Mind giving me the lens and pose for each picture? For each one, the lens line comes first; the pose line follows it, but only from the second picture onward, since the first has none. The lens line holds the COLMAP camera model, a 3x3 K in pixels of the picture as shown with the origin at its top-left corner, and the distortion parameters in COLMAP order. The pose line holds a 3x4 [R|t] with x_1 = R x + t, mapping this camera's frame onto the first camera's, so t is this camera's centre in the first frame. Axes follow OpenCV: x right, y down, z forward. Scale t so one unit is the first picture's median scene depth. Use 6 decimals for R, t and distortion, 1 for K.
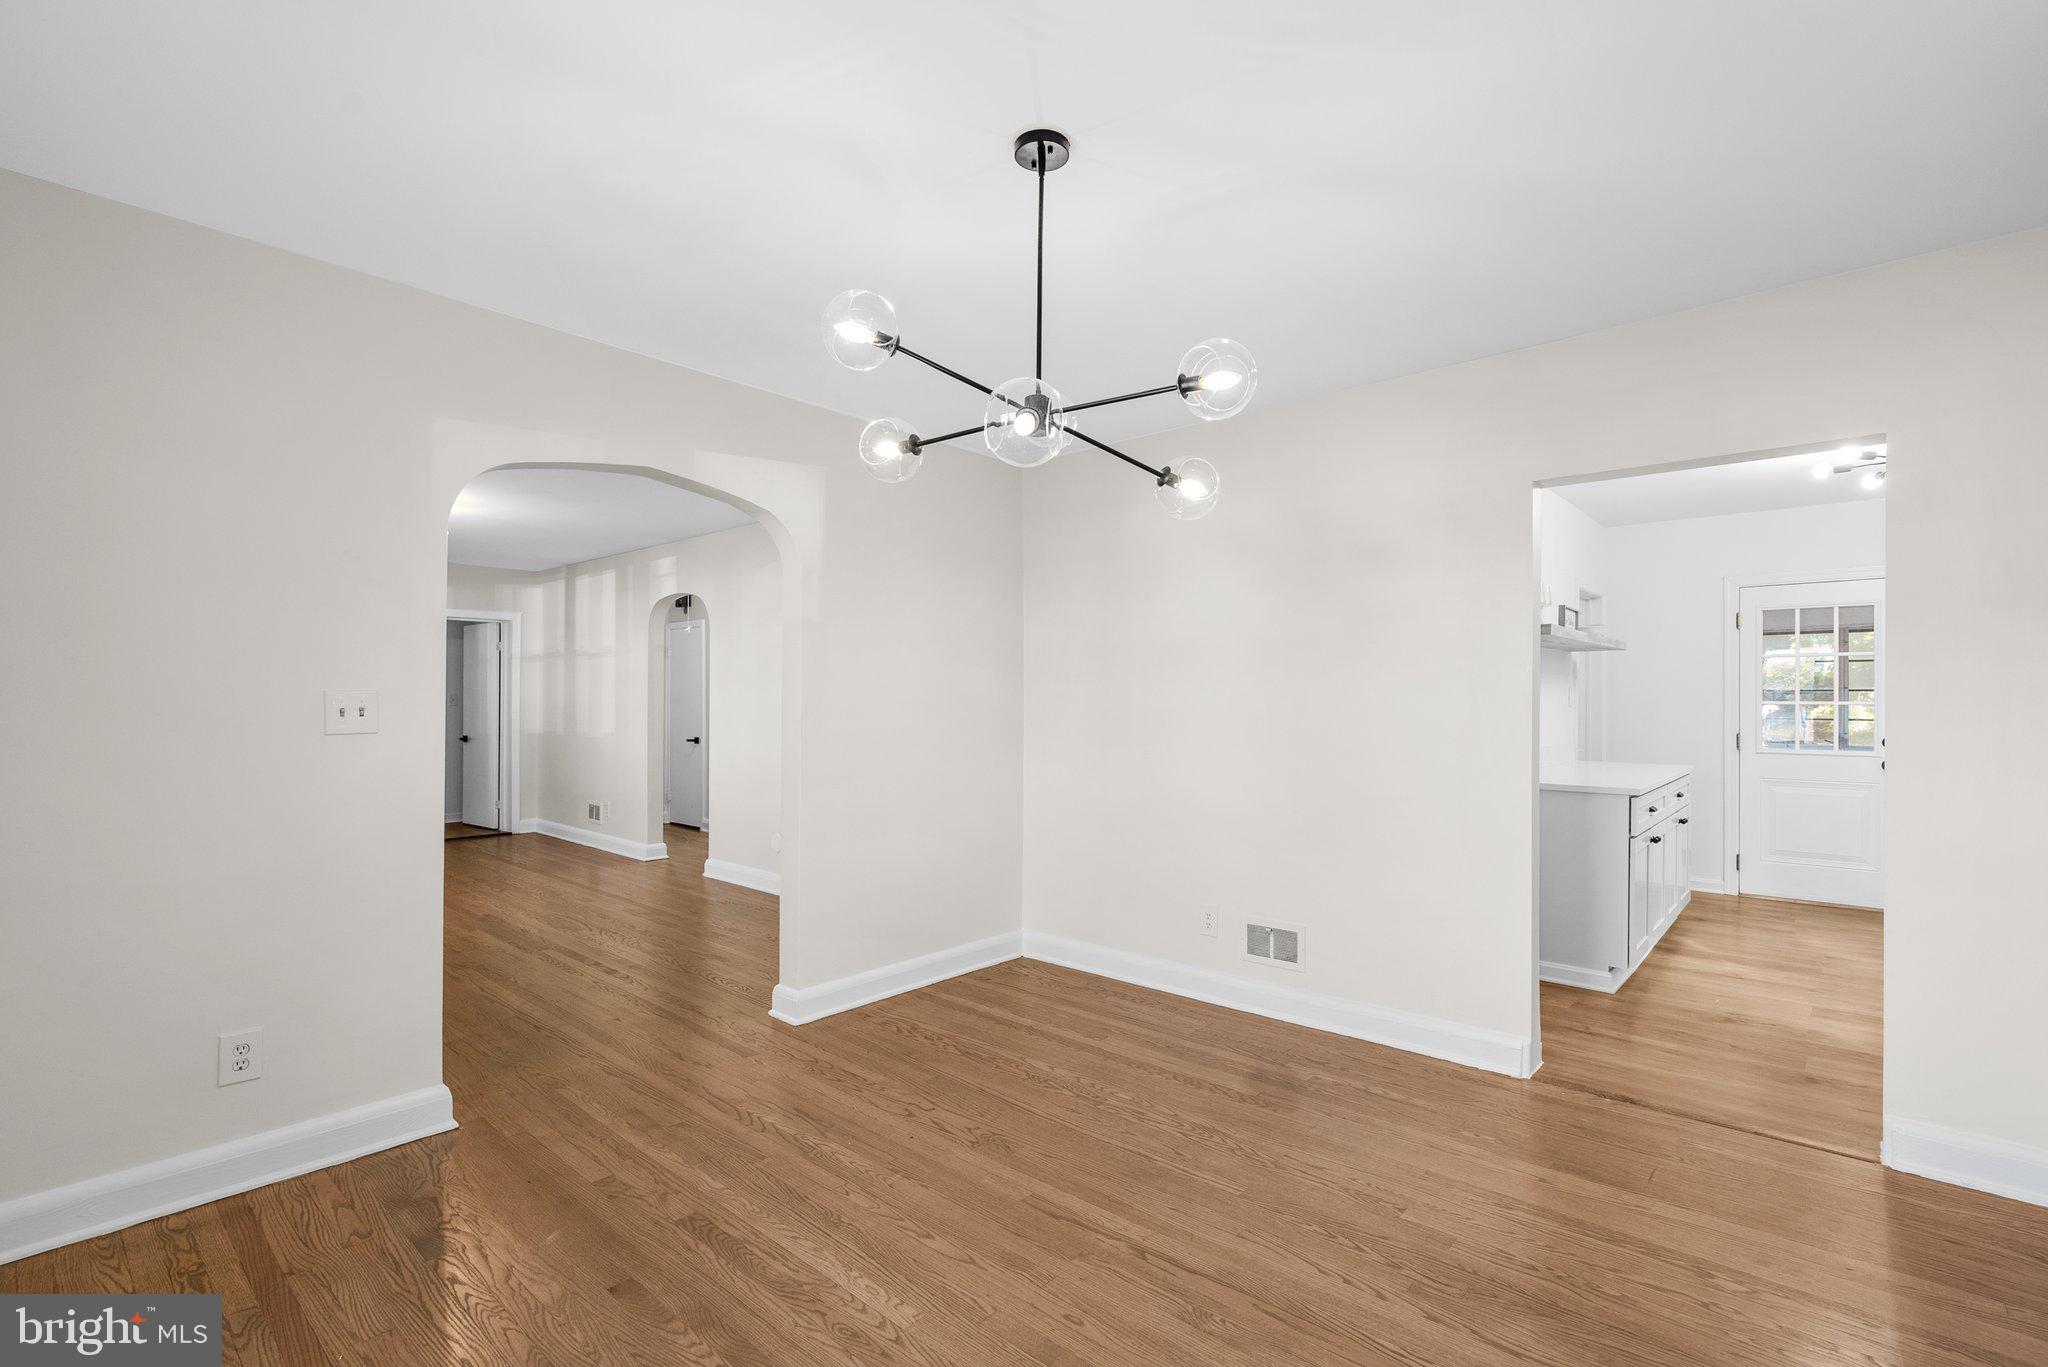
lens RADIAL K [[934.5, 0, 1035.4], [0, 934.5, 700.5], [0, 0, 1]] dist [-0.000619, 0.001192]
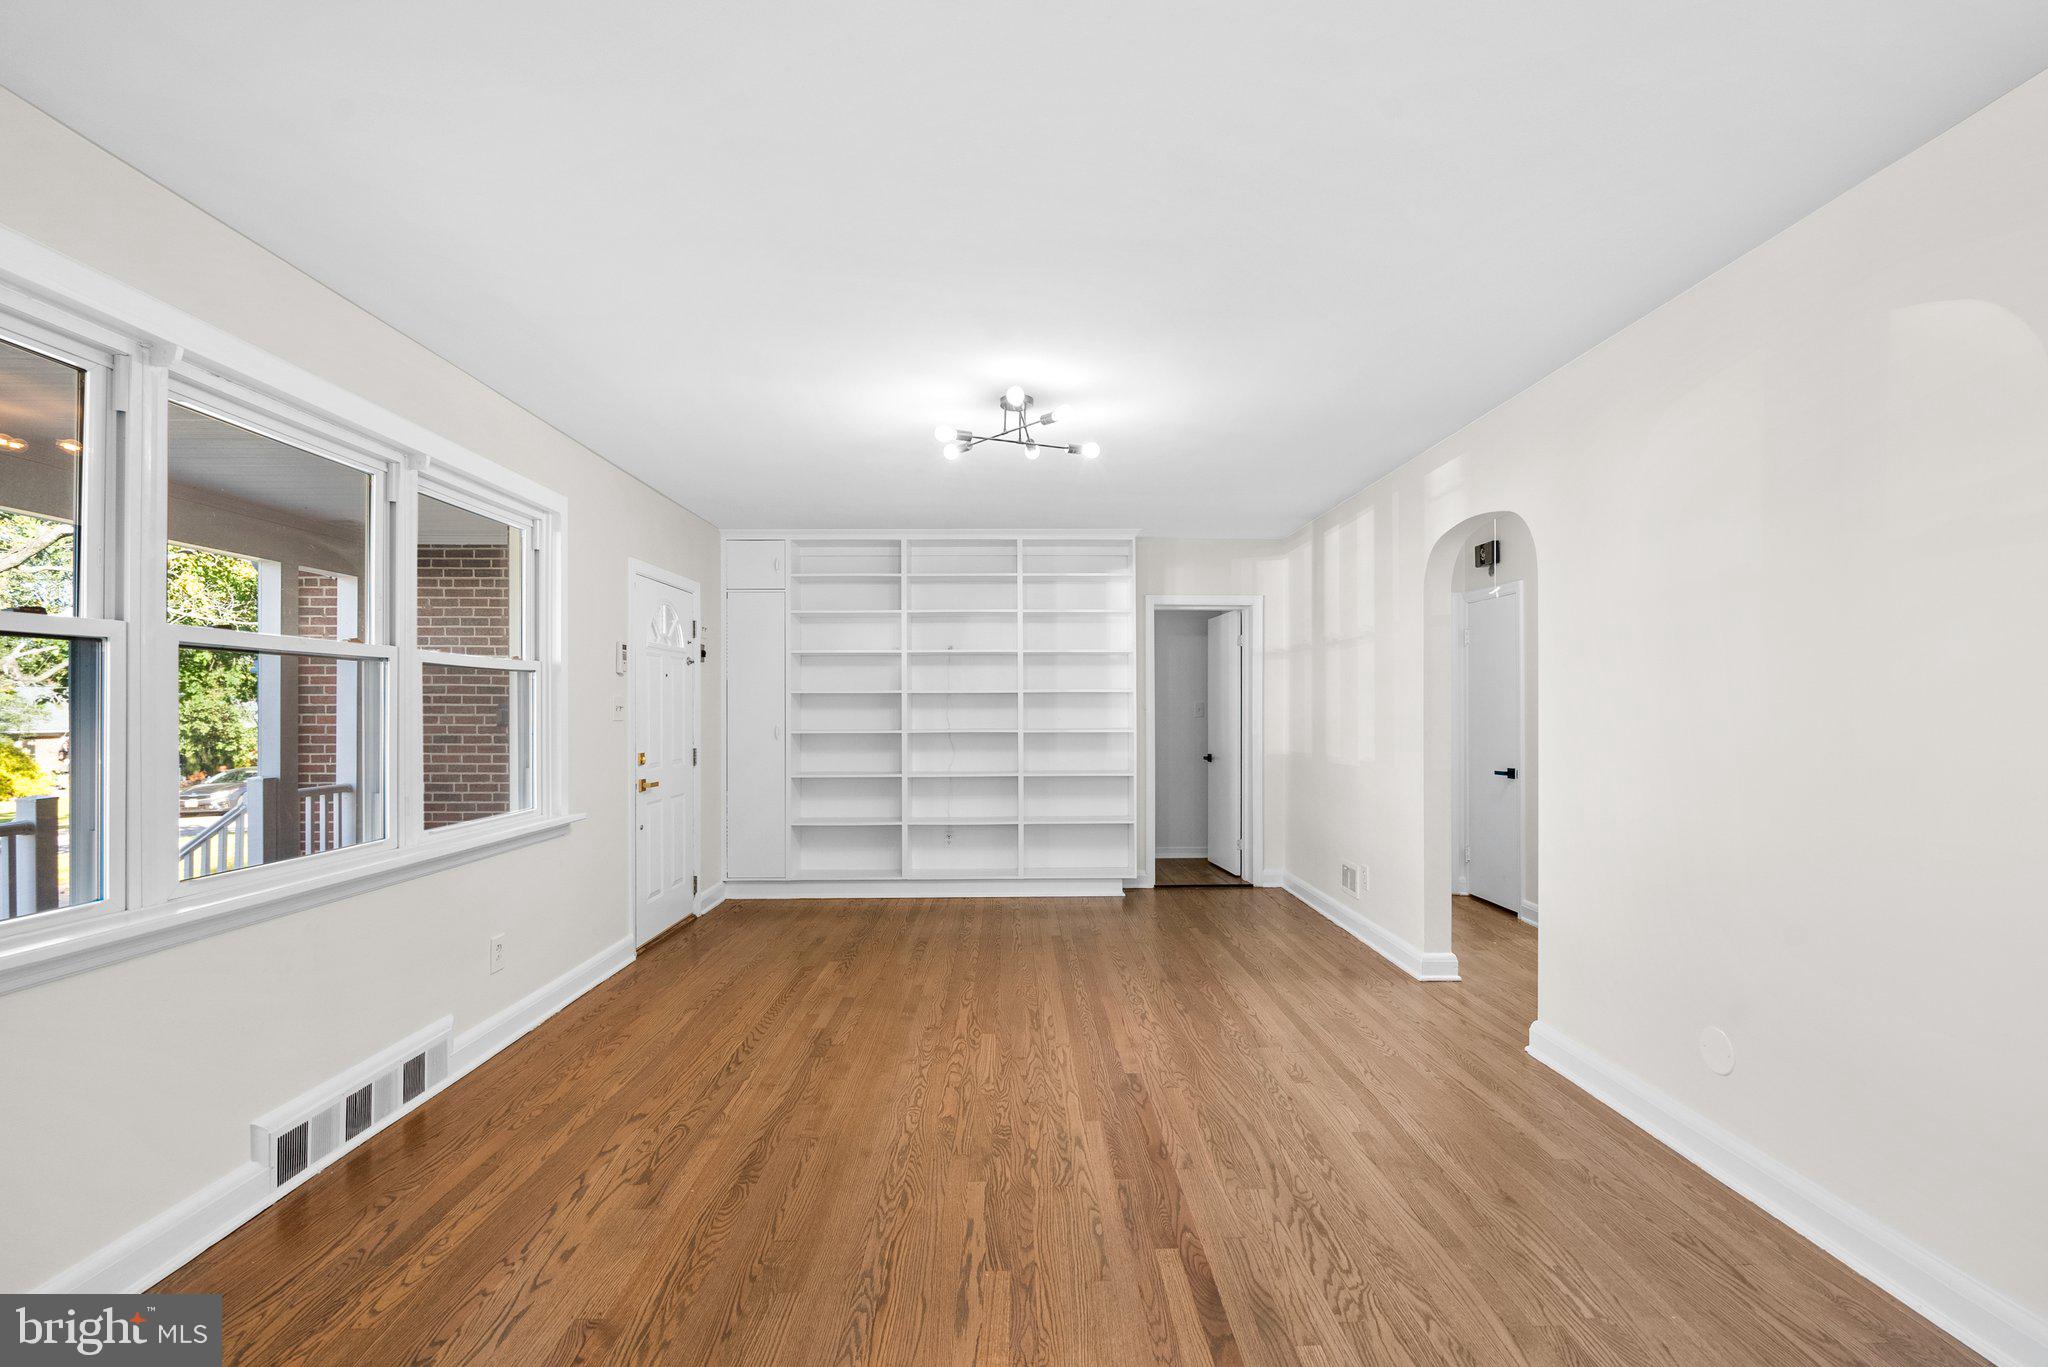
lens RADIAL K [[934.5, 0, 1017.9], [0, 934.5, 703.4], [0, 0, 1]] dist [-0.000619, 0.001192]
pose [[0.671441, -0.008384, -0.741010, -0.124984], [0.003733, 0.999962, -0.007931, -0.000501], [0.741048, 0.002559, 0.671447, 0.347616]]
